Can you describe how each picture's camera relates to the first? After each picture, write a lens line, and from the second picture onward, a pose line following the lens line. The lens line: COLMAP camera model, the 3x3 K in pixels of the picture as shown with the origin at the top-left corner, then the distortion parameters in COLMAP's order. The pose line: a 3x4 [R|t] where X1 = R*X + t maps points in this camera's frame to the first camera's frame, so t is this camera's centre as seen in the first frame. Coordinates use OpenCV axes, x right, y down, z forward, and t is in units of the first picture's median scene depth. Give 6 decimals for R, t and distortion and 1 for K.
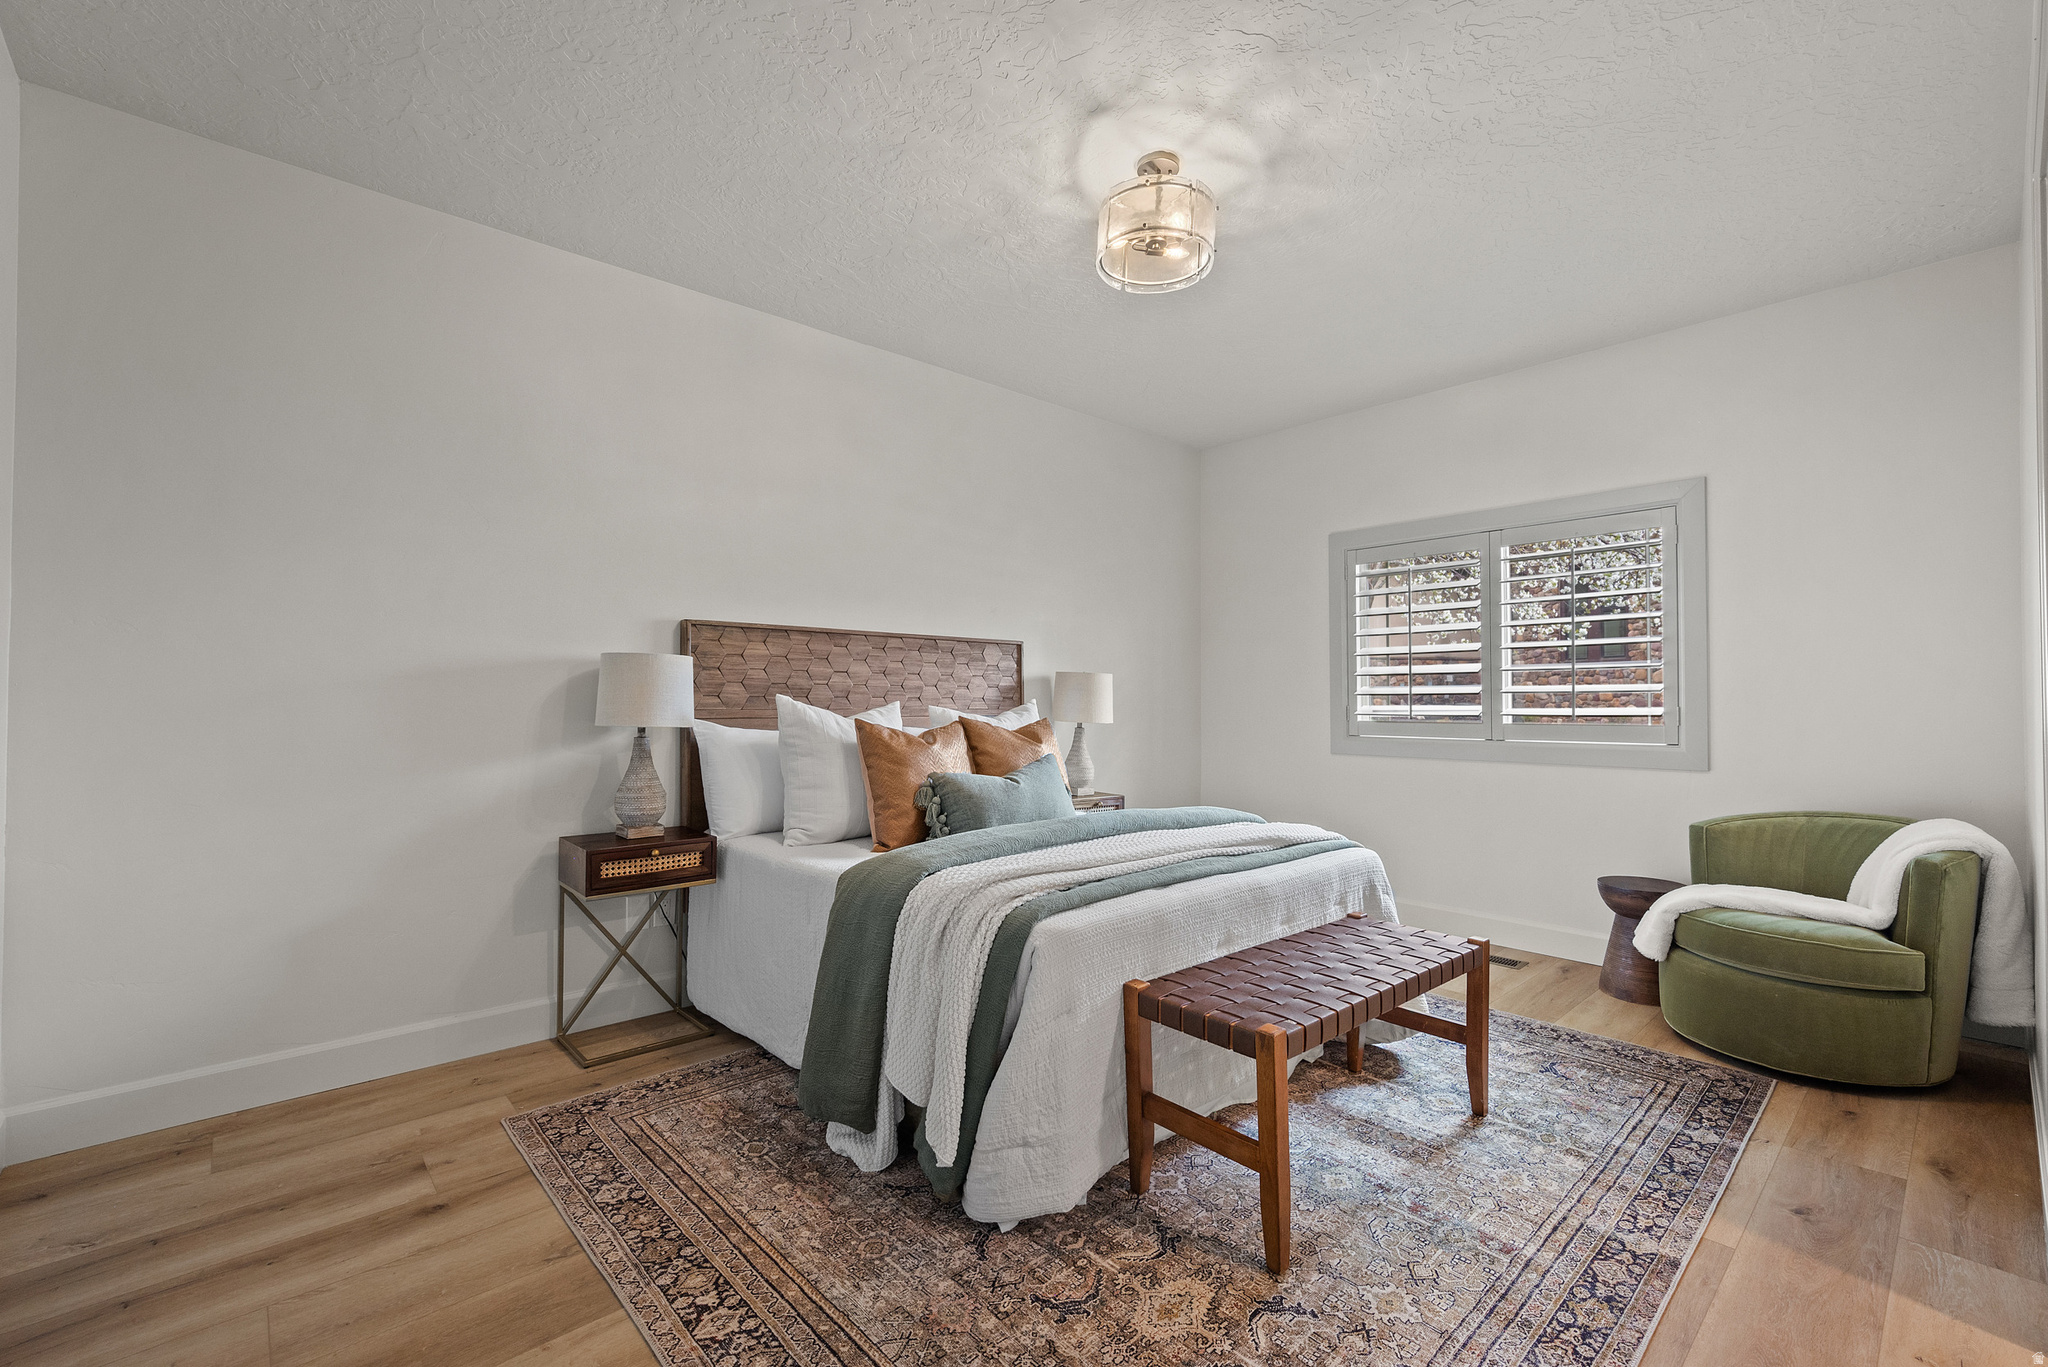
lens RADIAL K [[871.5, 0, 1013.3], [0, 871.5, 686.1], [0, 0, 1]] dist [-0.003106, -0.000708]
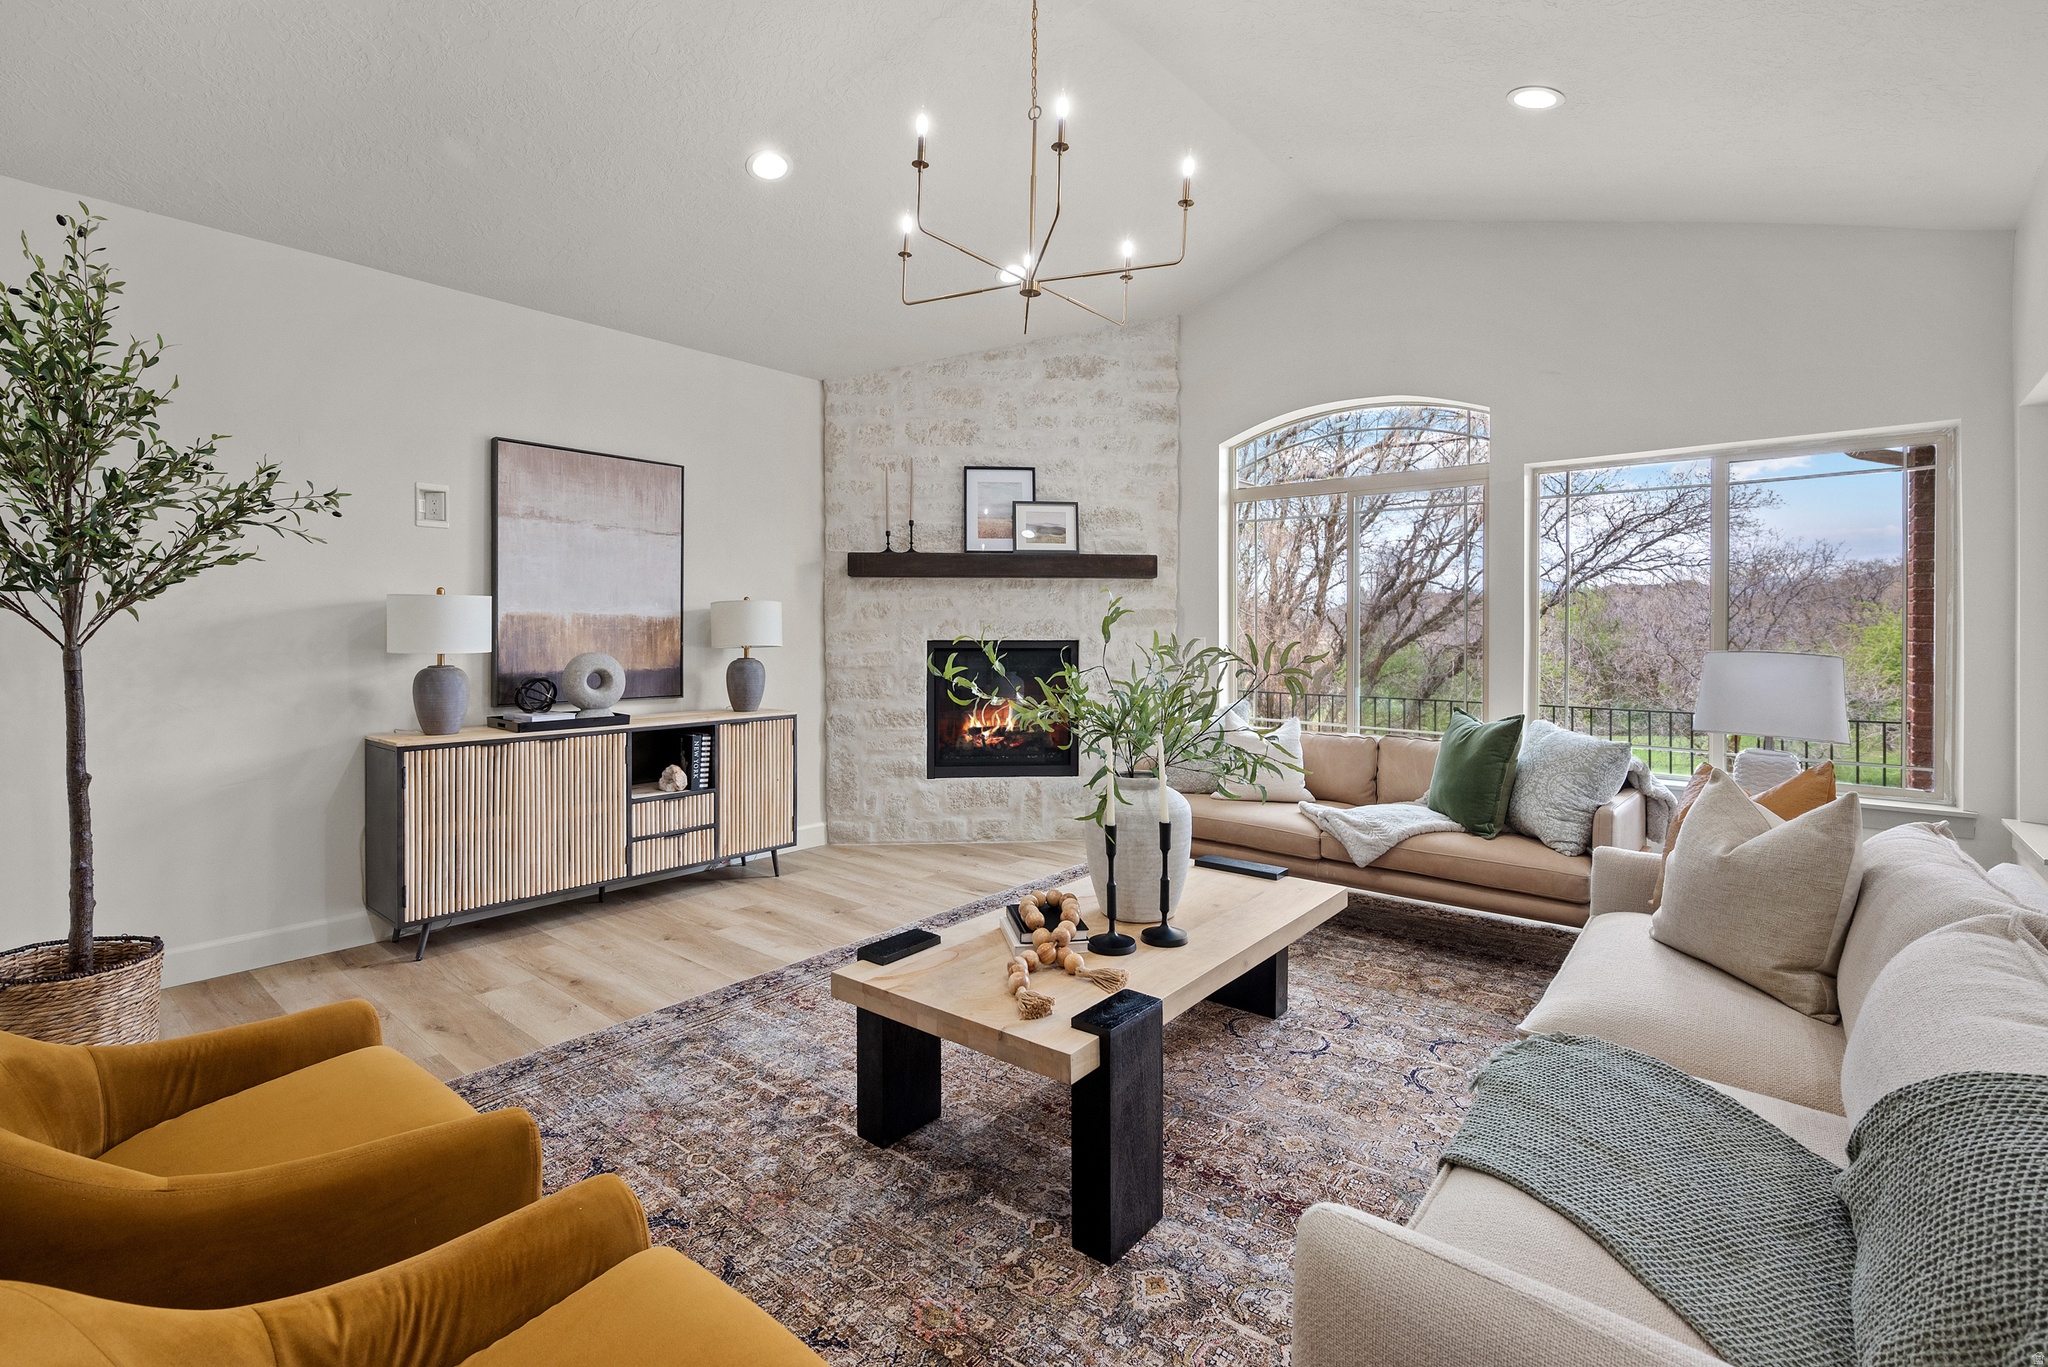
lens RADIAL K [[931.8, 0, 1025.9], [0, 931.8, 632.7], [0, 0, 1]] dist [-0.002493, -0.001867]
pose [[-0.988594, -0.005599, -0.150504, -0.207633], [-0.005011, 0.999978, -0.004286, -0.028084], [0.150525, -0.003483, -0.988600, 2.129390]]
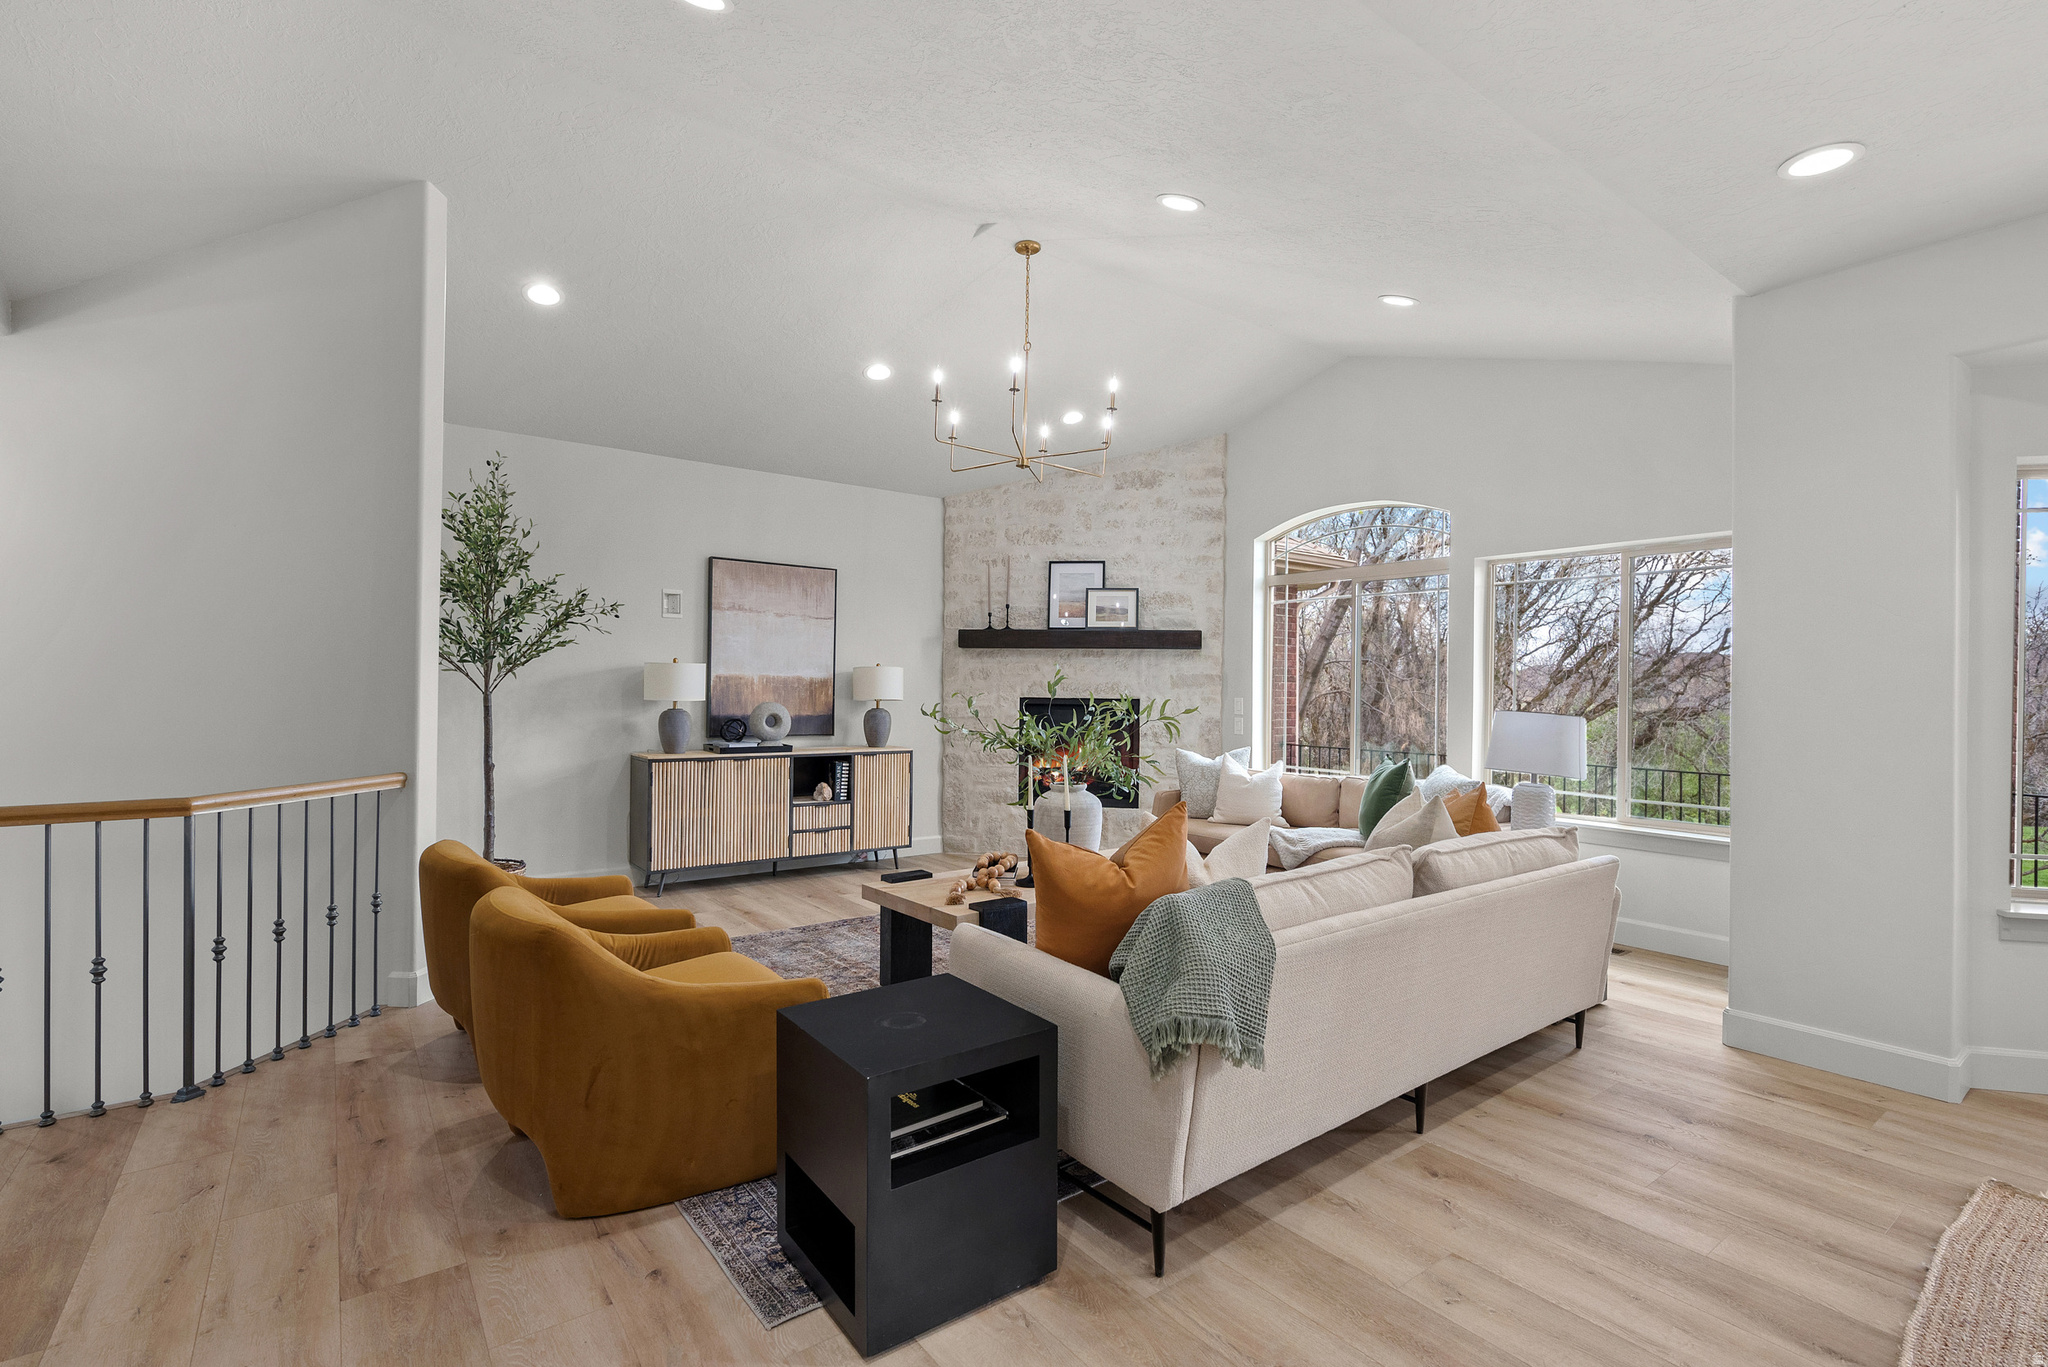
lens RADIAL K [[931.8, 0, 1020.4], [0, 931.8, 685.1], [0, 0, 1]] dist [-0.002493, -0.001867]
pose [[-0.996960, -0.016663, 0.076113, -0.666922], [-0.017469, 0.999798, -0.009938, -0.027050], [-0.075932, -0.011238, -0.997050, 3.002816]]
